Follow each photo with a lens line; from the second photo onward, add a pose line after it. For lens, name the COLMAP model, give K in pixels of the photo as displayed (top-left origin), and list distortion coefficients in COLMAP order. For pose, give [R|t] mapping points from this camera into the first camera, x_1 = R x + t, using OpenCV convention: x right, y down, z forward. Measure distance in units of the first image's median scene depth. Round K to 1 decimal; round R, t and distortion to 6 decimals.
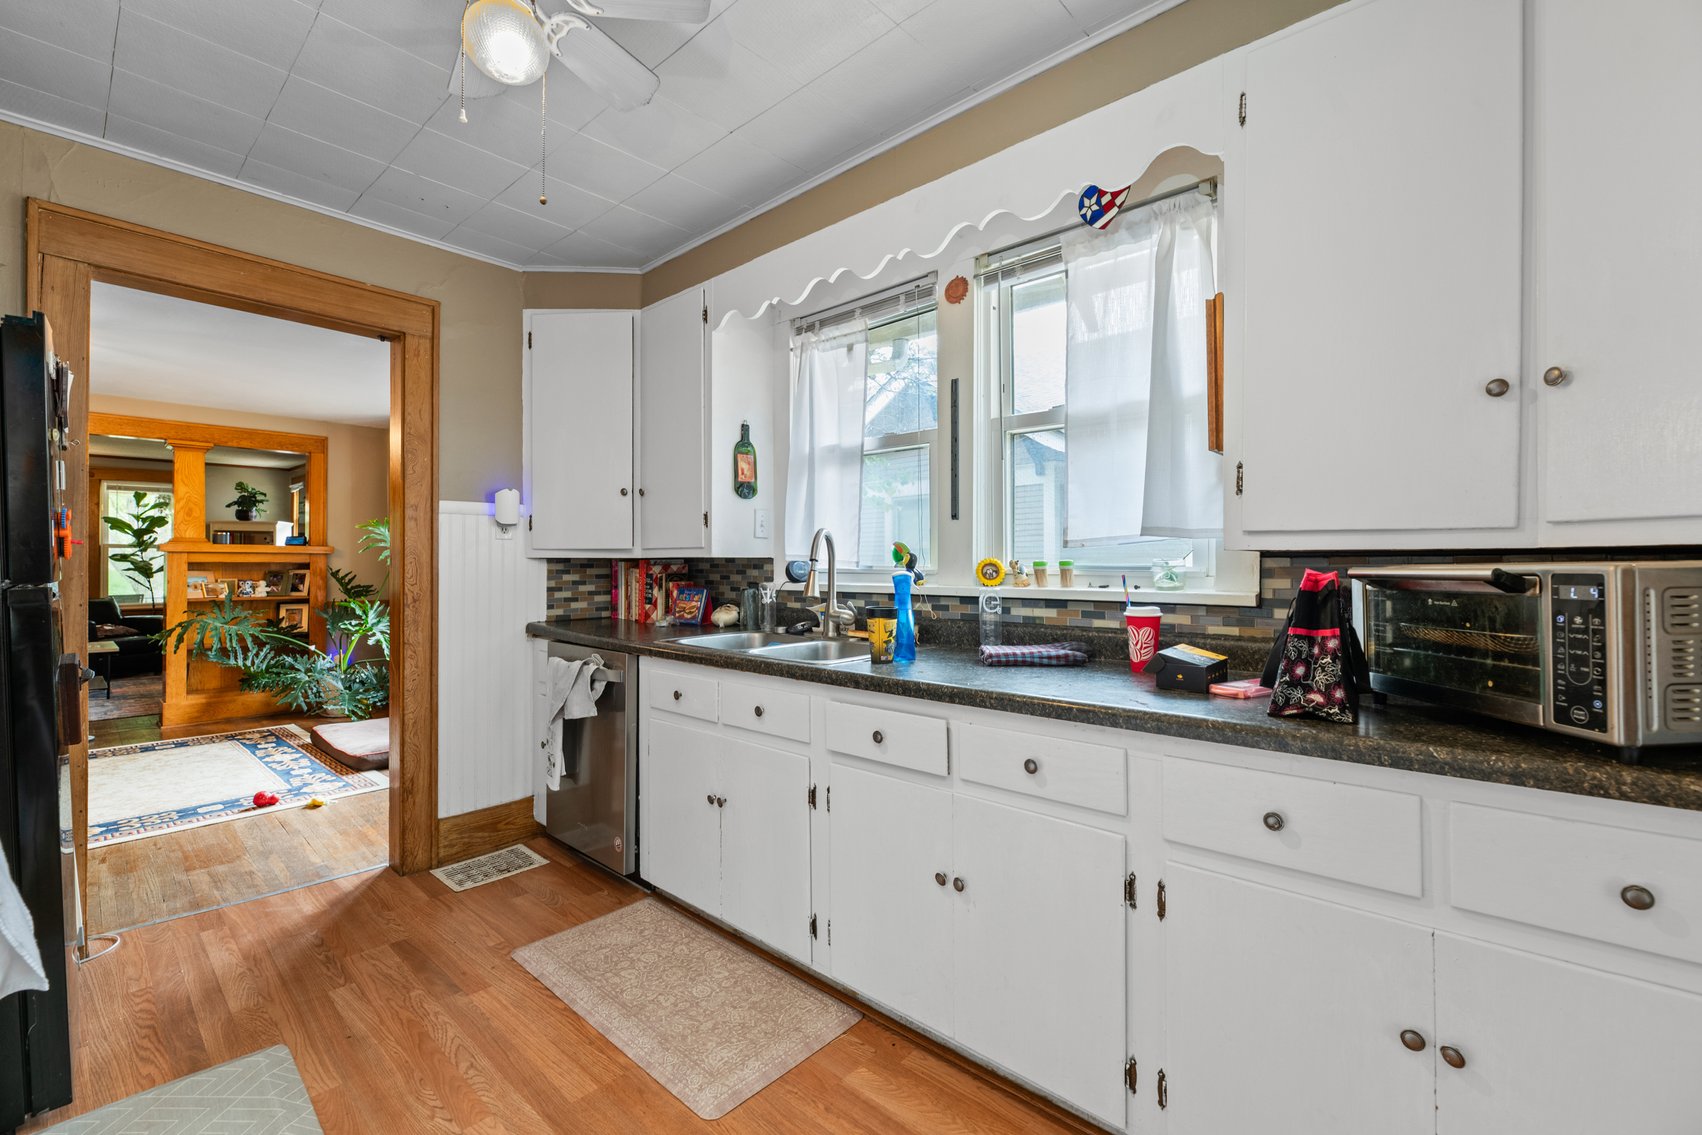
lens RADIAL K [[731.7, 0, 848.5], [0, 731.7, 559.0], [0, 0, 1]] dist [0.001416, -0.003623]
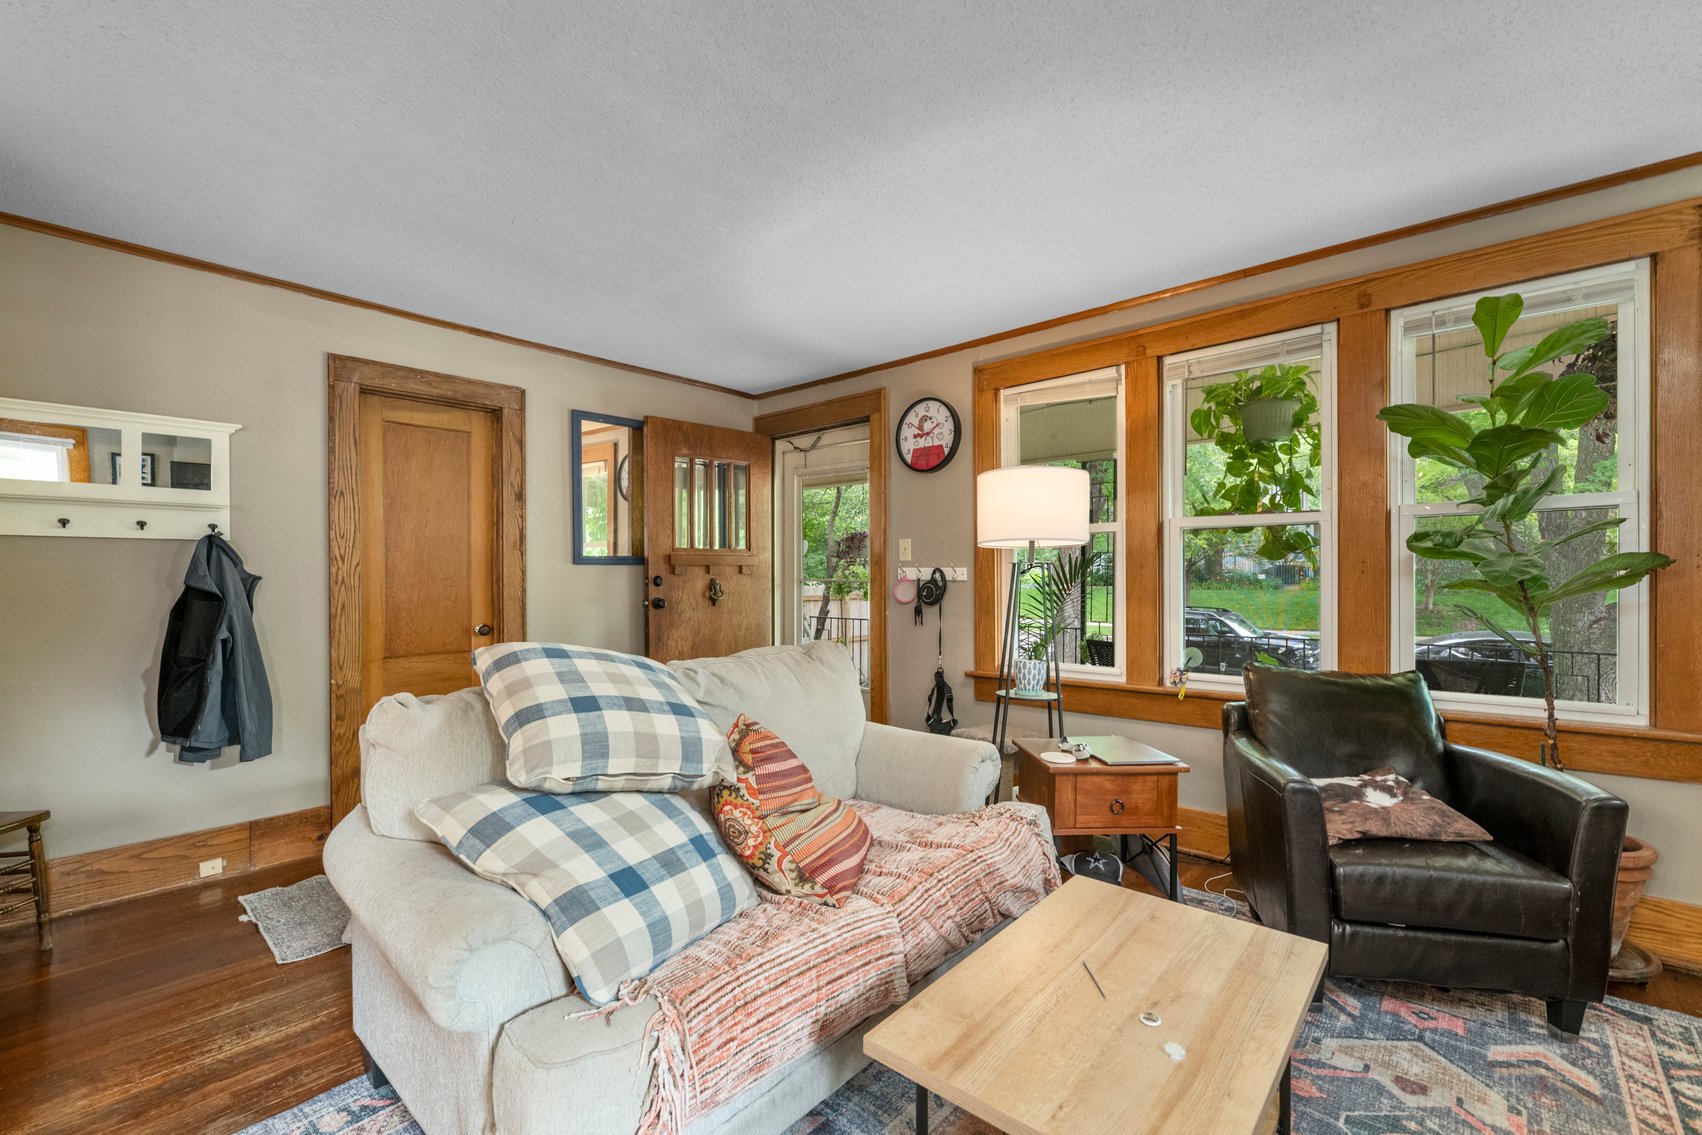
lens RADIAL K [[731.7, 0, 845.3], [0, 731.7, 569.0], [0, 0, 1]] dist [0.001416, -0.003623]
pose [[0.023044, -0.006105, -0.999716, -0.979839], [0.010974, 0.999923, -0.005853, 0.010994], [0.999674, -0.010836, 0.023110, 1.045294]]
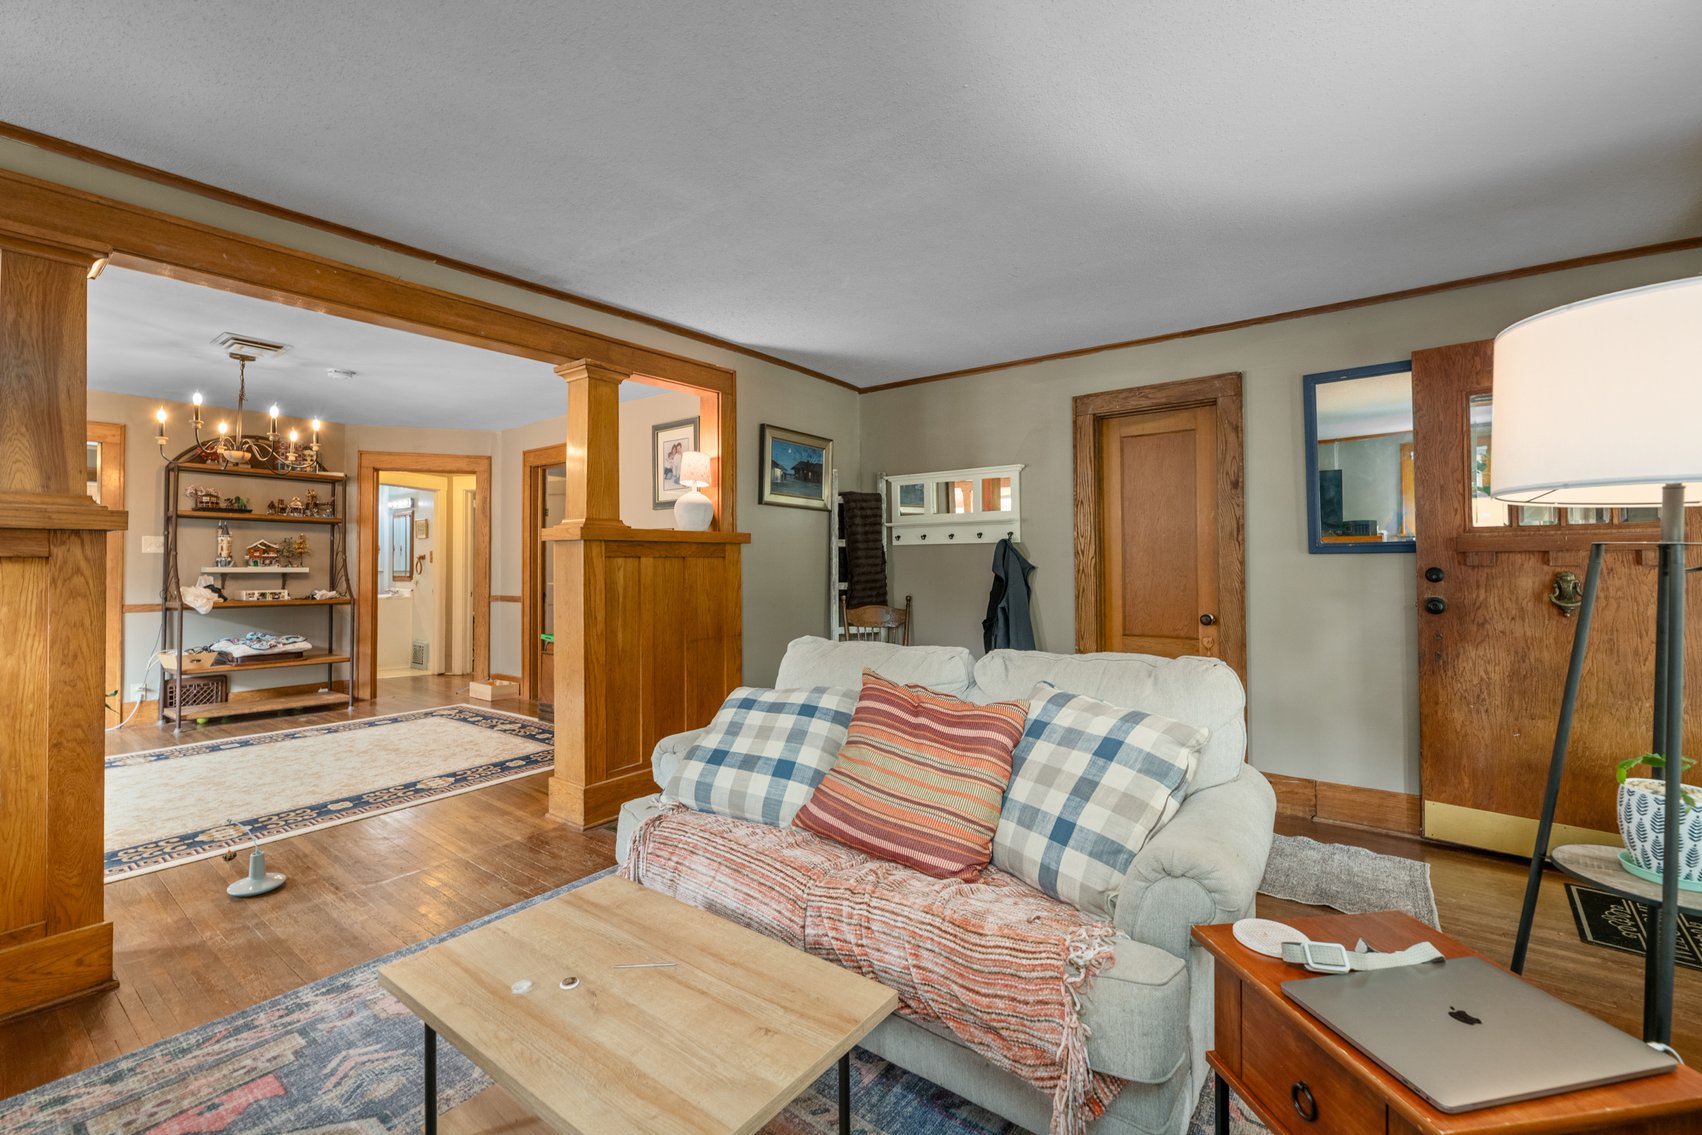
lens RADIAL K [[731.7, 0, 851.4], [0, 731.7, 558.3], [0, 0, 1]] dist [0.001416, -0.003623]
pose [[-0.996222, 0.001387, -0.086836, -1.241001], [0.002896, 0.999847, -0.017252, 0.012598], [0.086799, -0.017438, -0.996073, 1.354021]]
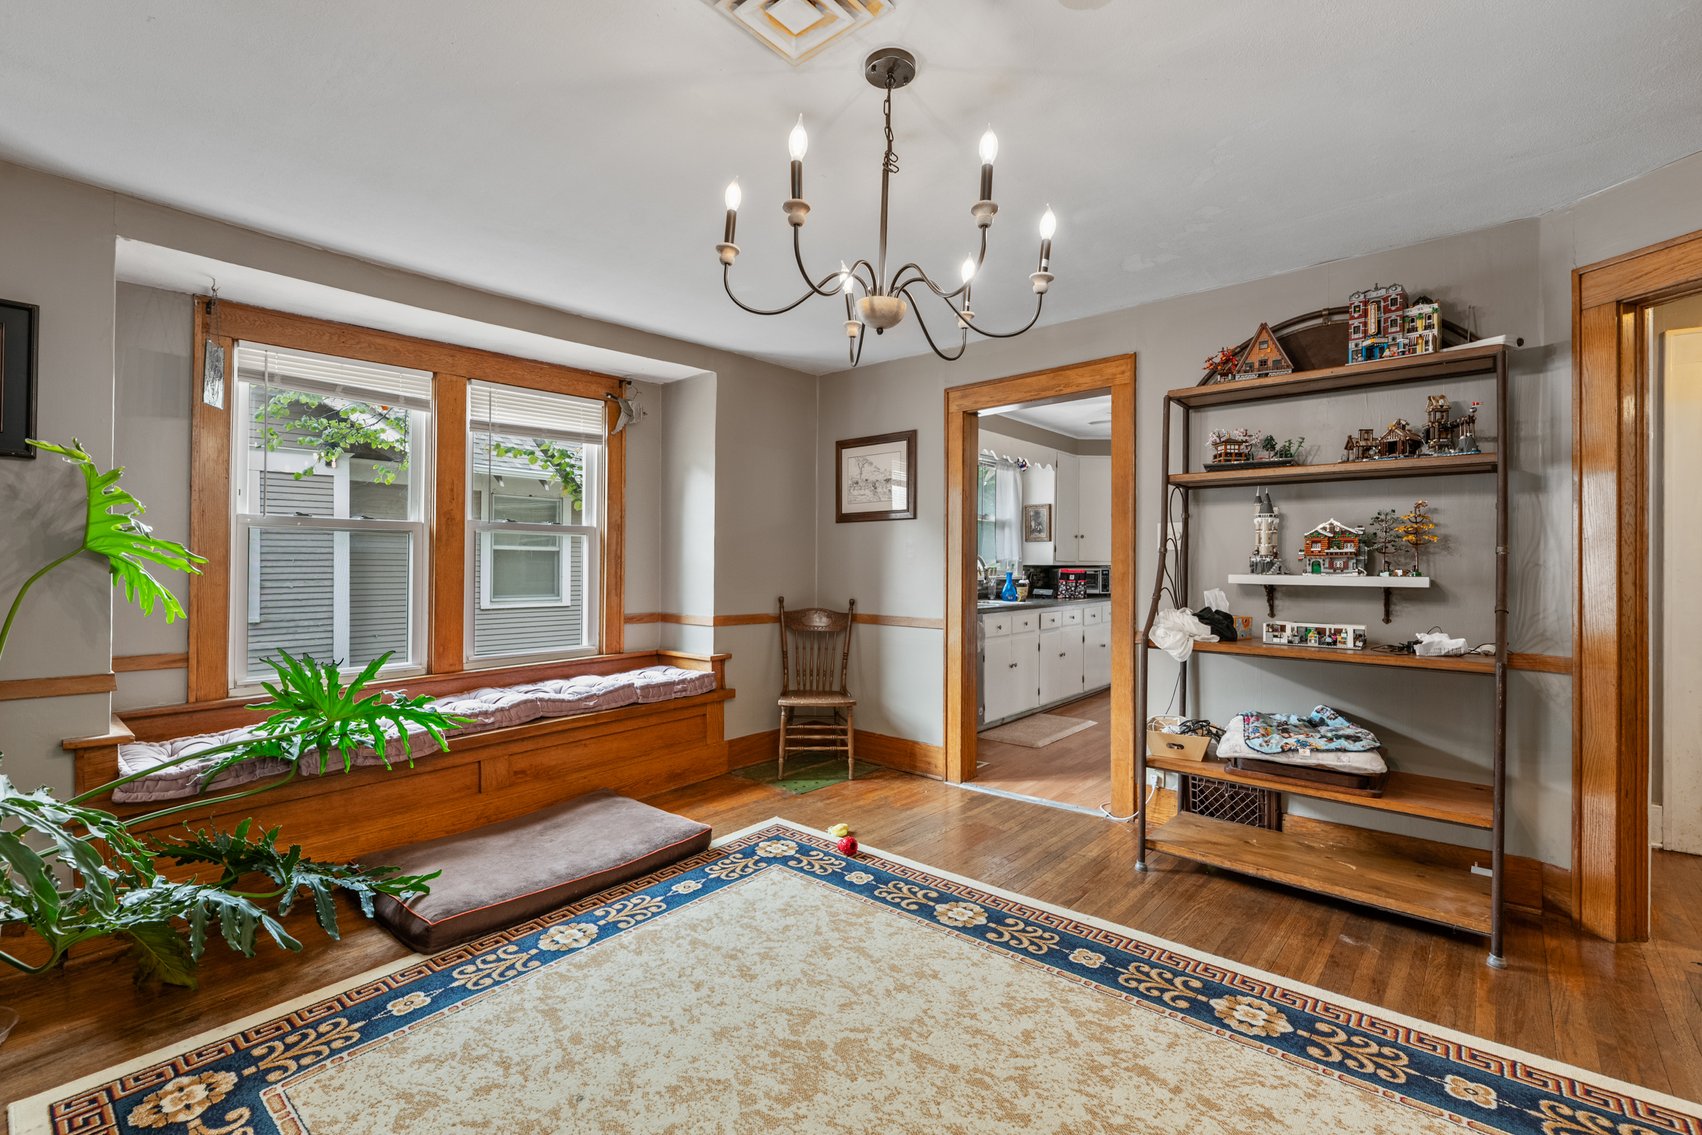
lens RADIAL K [[731.7, 0, 839.5], [0, 731.7, 567.5], [0, 0, 1]] dist [0.001416, -0.003623]
pose [[-0.019854, -0.000921, 0.999802, -1.005828], [-0.007266, 0.999973, 0.000777, 0.002255], [-0.999776, -0.007249, -0.019860, 0.626941]]
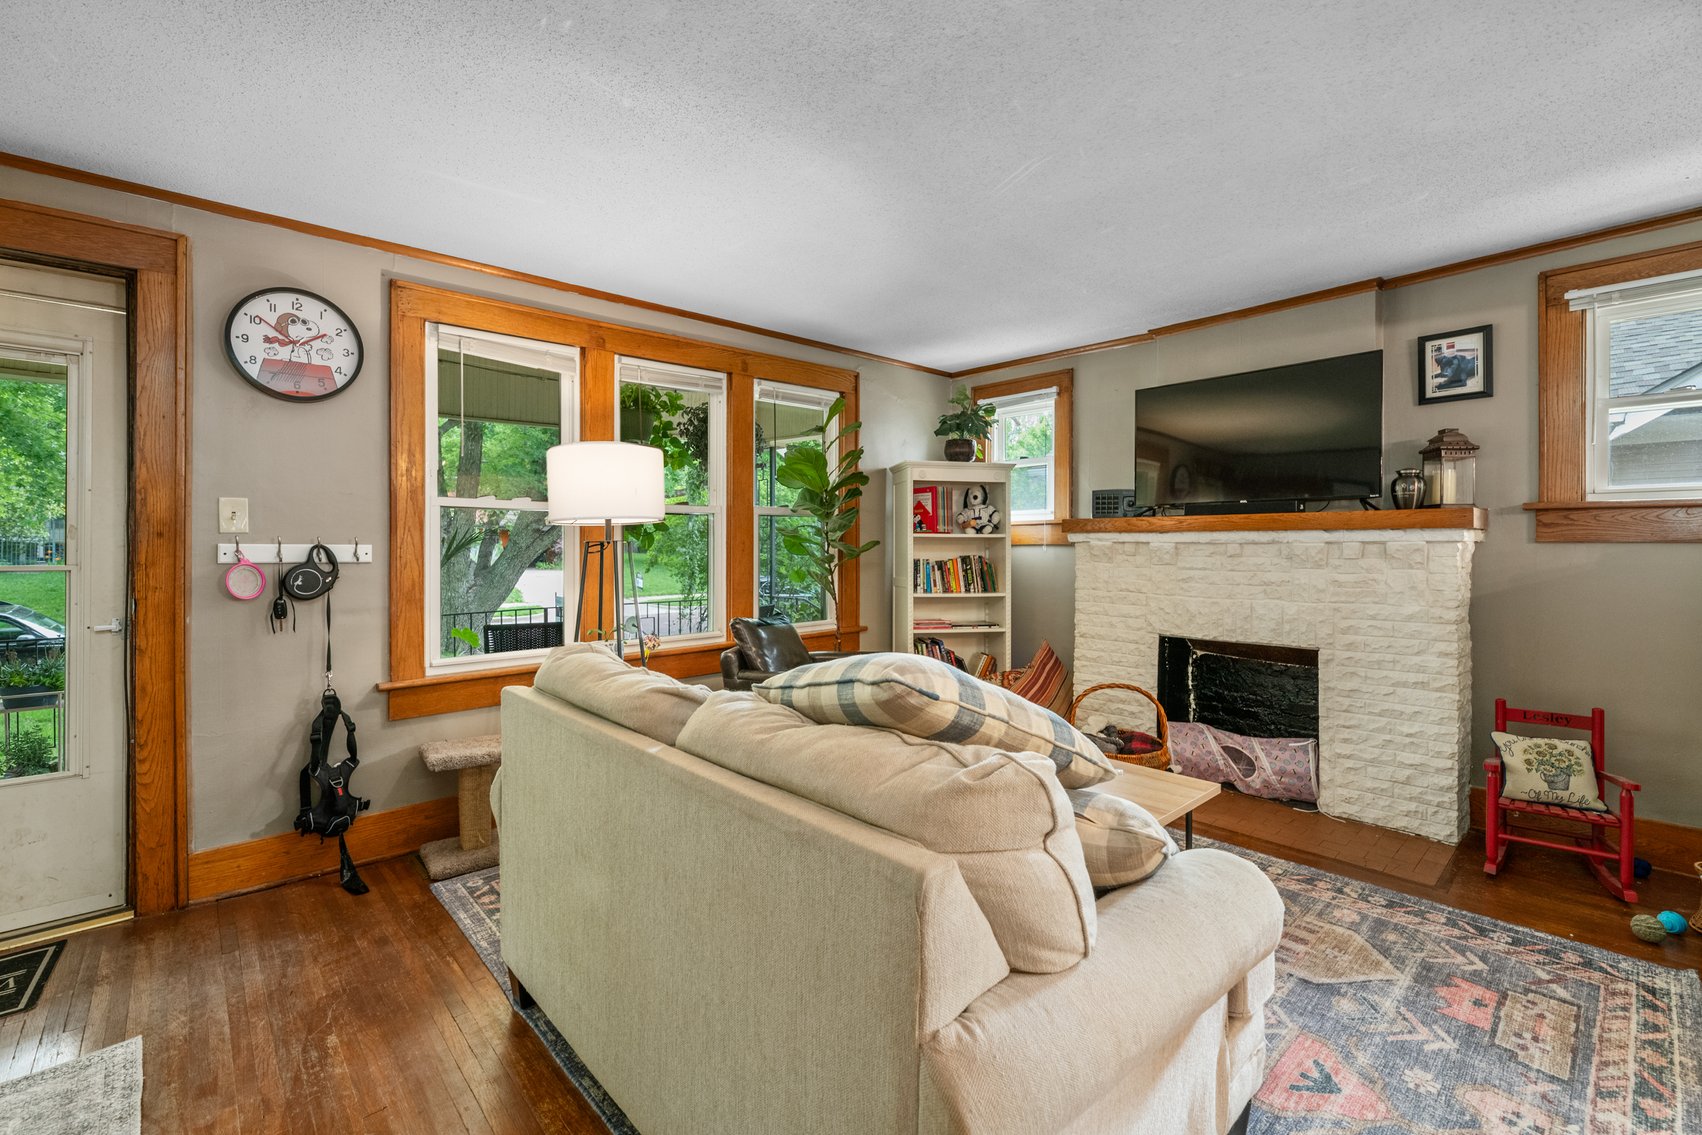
lens RADIAL K [[731.7, 0, 865.6], [0, 731.7, 544.6], [0, 0, 1]] dist [0.001416, -0.003623]
pose [[0.997102, -0.002572, -0.076037, -1.273454], [0.002814, 0.999991, 0.003066, 0.006446], [0.076028, -0.003271, 0.997100, 0.711437]]
